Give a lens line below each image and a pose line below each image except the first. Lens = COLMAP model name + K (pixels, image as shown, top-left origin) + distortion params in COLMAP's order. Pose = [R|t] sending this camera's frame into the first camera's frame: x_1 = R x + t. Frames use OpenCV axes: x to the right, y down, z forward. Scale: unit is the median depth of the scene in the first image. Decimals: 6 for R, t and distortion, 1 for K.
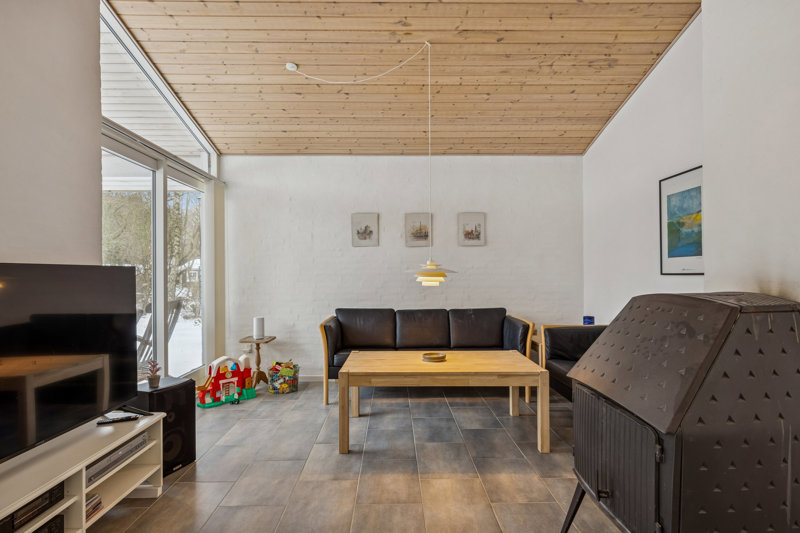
lens RADIAL K [[419.6, 0, 384.7], [0, 419.6, 271.7], [0, 0, 1]] dist [-0.001296, 0.001274]
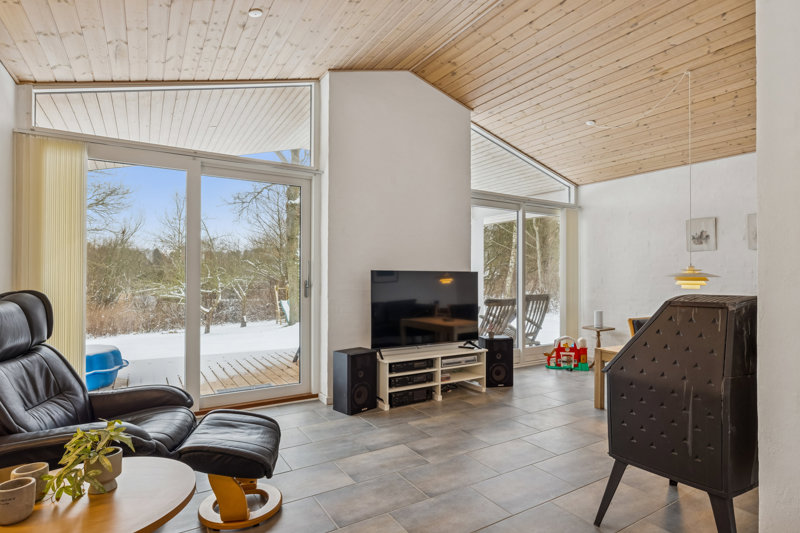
lens RADIAL K [[419.6, 0, 401.5], [0, 419.6, 268.2], [0, 0, 1]] dist [-0.001296, 0.001274]
pose [[0.516961, -0.005287, -0.855993, 0.523009], [-0.006044, 0.999933, -0.009827, -0.004145], [0.855988, 0.010254, 0.516894, -0.179949]]
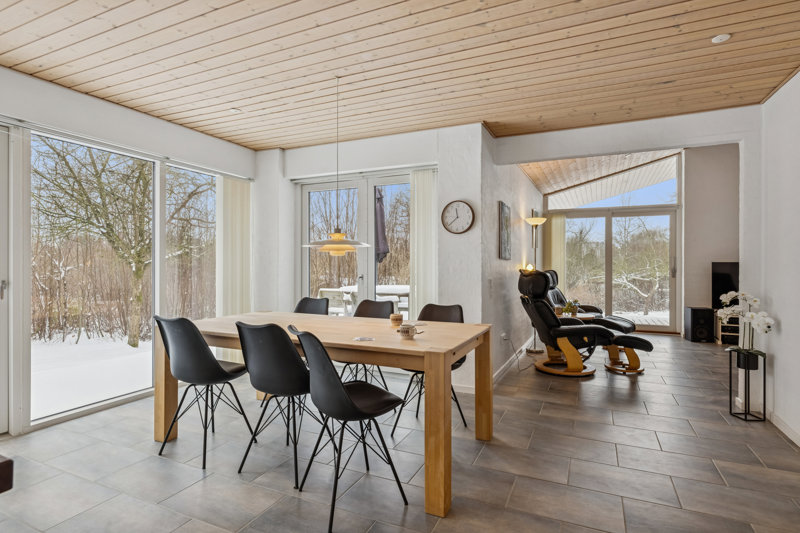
lens RADIAL K [[419.6, 0, 405.5], [0, 419.6, 263.3], [0, 0, 1]] dist [-0.001296, 0.001274]
pose [[-0.426054, 0.002497, -0.904694, 1.753257], [0.001919, 0.999996, 0.001856, -0.010113], [0.904696, -0.000946, -0.426057, -0.116495]]
